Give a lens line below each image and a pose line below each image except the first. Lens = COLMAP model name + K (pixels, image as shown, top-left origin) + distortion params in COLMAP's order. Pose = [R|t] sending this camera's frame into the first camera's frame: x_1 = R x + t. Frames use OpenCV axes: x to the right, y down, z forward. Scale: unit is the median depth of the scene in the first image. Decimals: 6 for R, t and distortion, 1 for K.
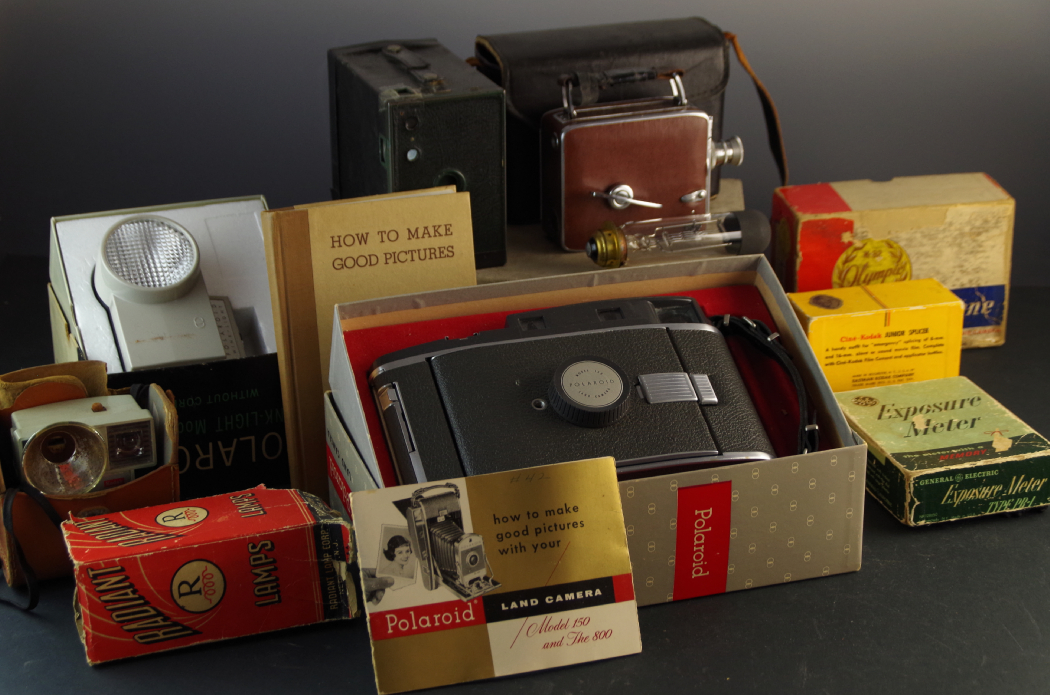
lens RADIAL K [[2170.0, 0, 525.0], [0, 2170.0, 347.5], [0, 0, 1]] dist [0.053546, 0.238833]
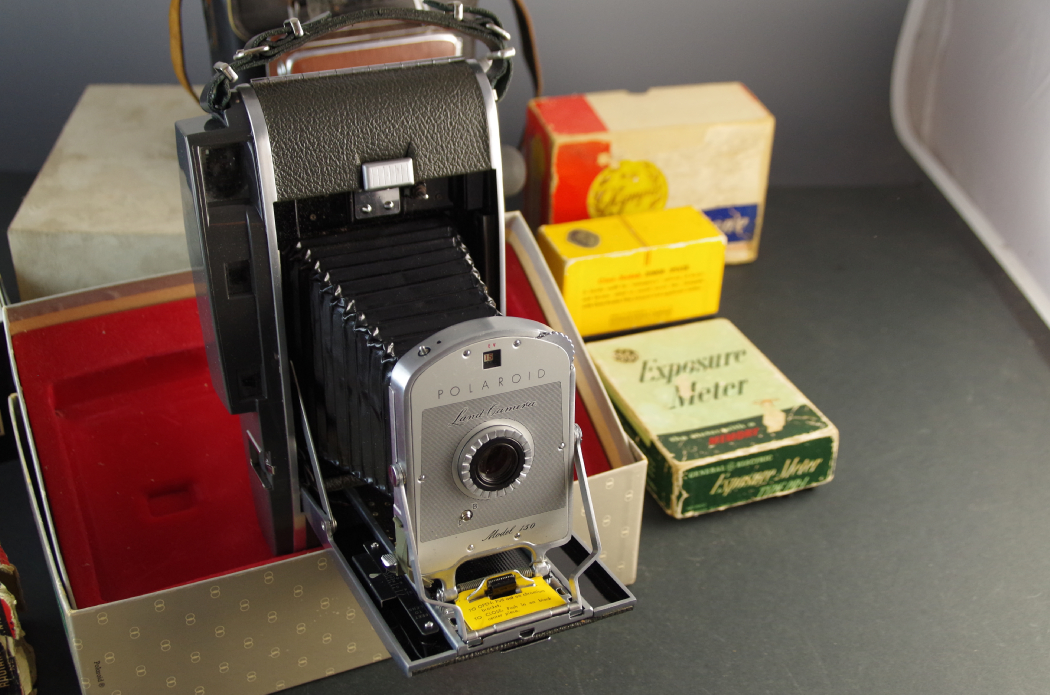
lens RADIAL K [[1405.7, 0, 525.0], [0, 1405.7, 347.5], [0, 0, 1]] dist [-0.022184, -0.012722]
pose [[0.993304, -0.022368, 0.113345, 0.041677], [0.000437, 0.981800, 0.189917, -0.086837], [-0.115530, -0.188596, 0.975236, 0.384161]]
